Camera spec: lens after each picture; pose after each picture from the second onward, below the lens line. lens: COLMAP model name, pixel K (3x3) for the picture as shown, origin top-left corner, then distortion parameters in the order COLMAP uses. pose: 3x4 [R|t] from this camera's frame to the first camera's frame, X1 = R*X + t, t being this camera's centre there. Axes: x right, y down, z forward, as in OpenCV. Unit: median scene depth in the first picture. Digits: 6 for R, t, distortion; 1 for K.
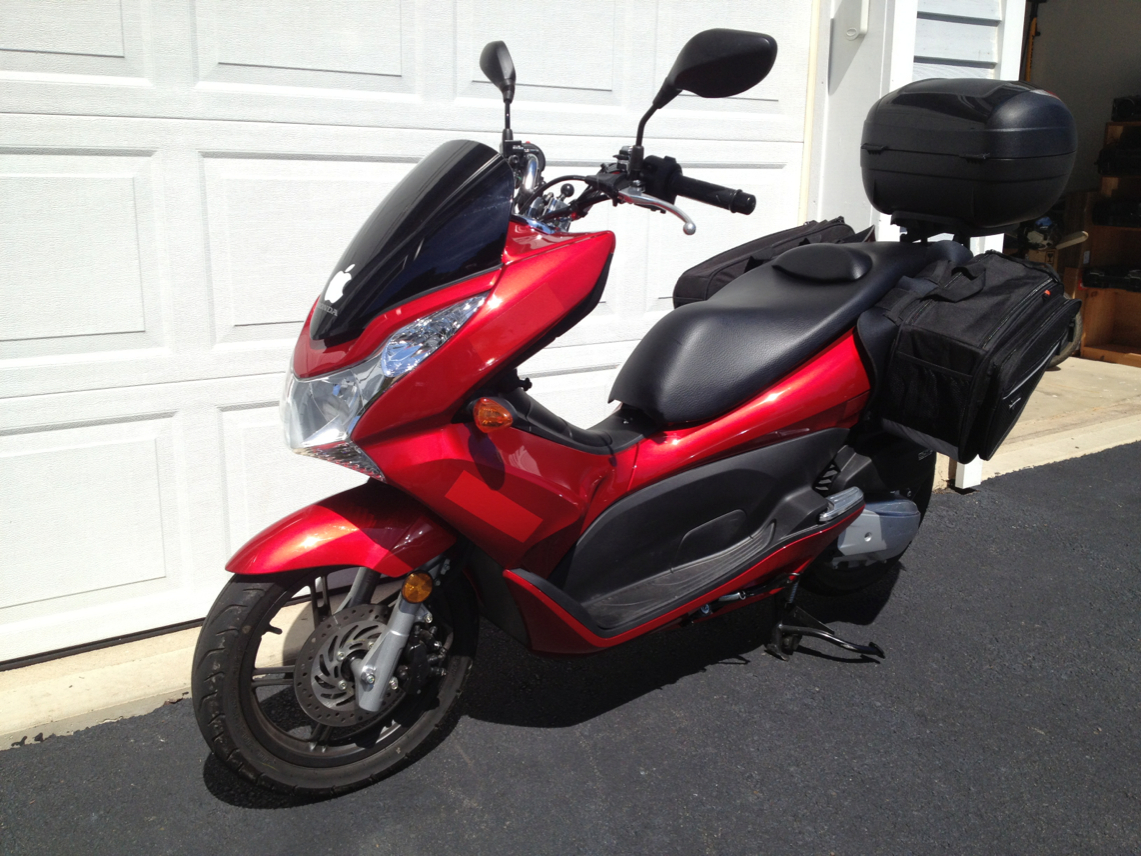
lens RADIAL K [[1104.2, 0, 577.5], [0, 1104.2, 453.7], [0, 0, 1]] dist [0.002965, 0.000000]
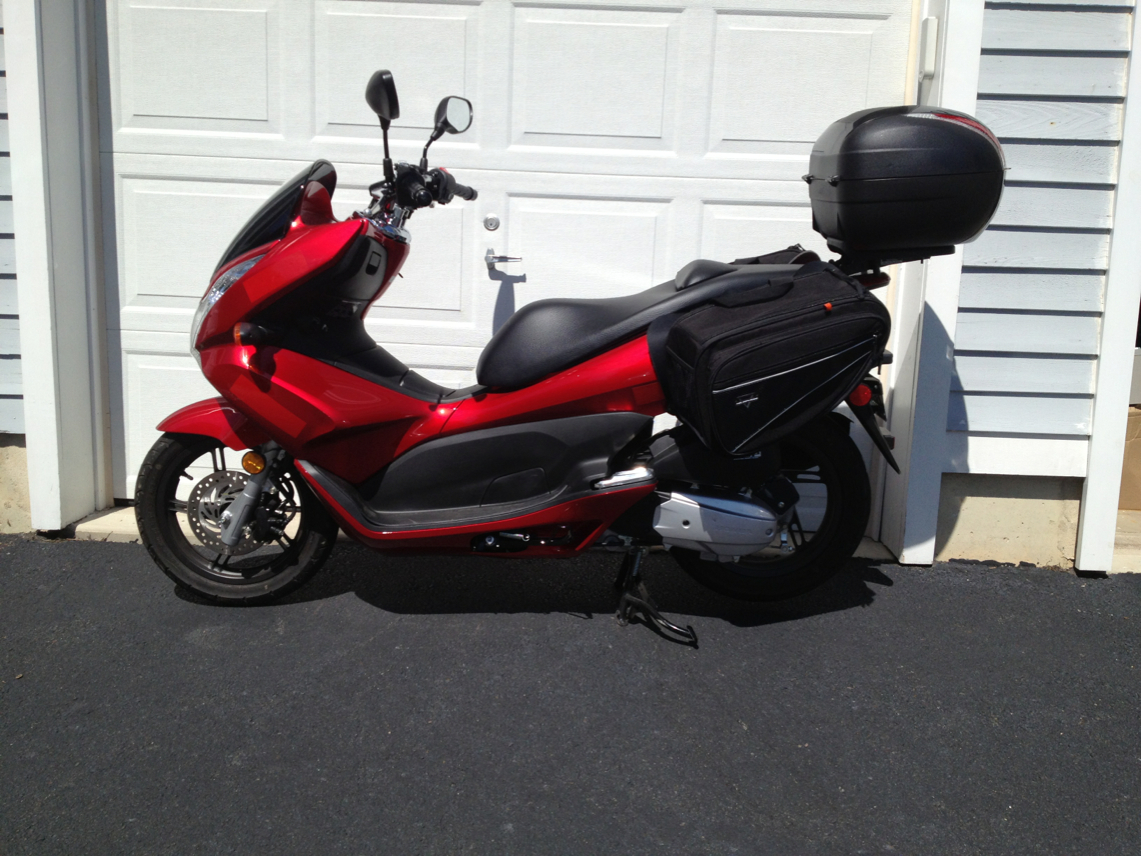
lens RADIAL K [[1177.7, 0, 568.8], [0, 1177.7, 425.2], [0, 0, 1]] dist [0.045556, 0.000000]
pose [[0.792640, 0.114602, -0.598822, 0.932882], [-0.180224, 0.982325, -0.050559, 0.064413], [0.582444, 0.147997, 0.799285, -0.014145]]
